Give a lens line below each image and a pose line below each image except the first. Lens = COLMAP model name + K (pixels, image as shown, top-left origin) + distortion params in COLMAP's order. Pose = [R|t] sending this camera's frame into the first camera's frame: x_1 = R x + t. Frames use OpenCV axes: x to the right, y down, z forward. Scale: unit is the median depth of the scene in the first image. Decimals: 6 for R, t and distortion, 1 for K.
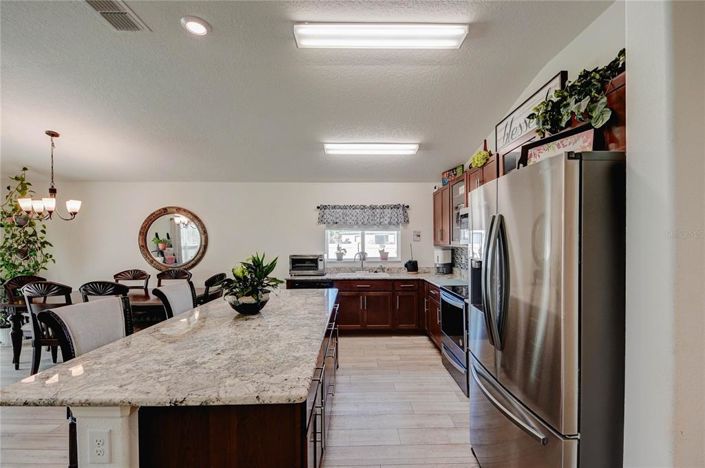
lens RADIAL K [[289.7, 0, 360.0], [0, 289.7, 244.8], [0, 0, 1]] dist [0.031744, -0.019865]
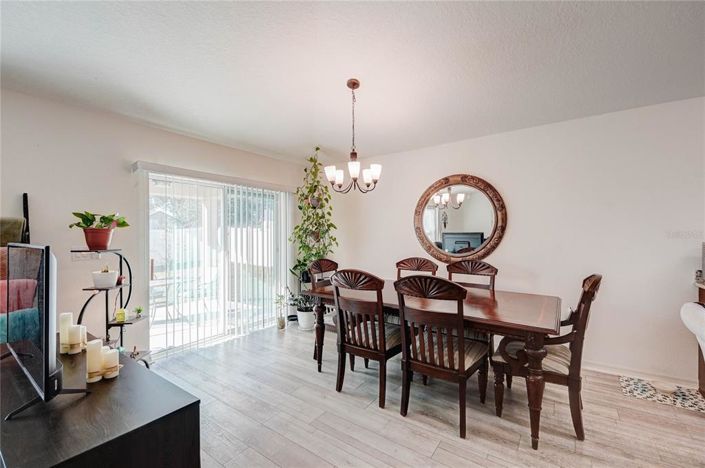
lens RADIAL K [[289.6, 0, 352.5], [0, 289.6, 234.0], [0, 0, 1]] dist [0.036247, -0.019687]
pose [[0.795154, 0.002478, -0.606402, -0.411860], [-0.005180, 0.999983, -0.002706, 0.023627], [0.606385, 0.005293, 0.795153, 0.264115]]
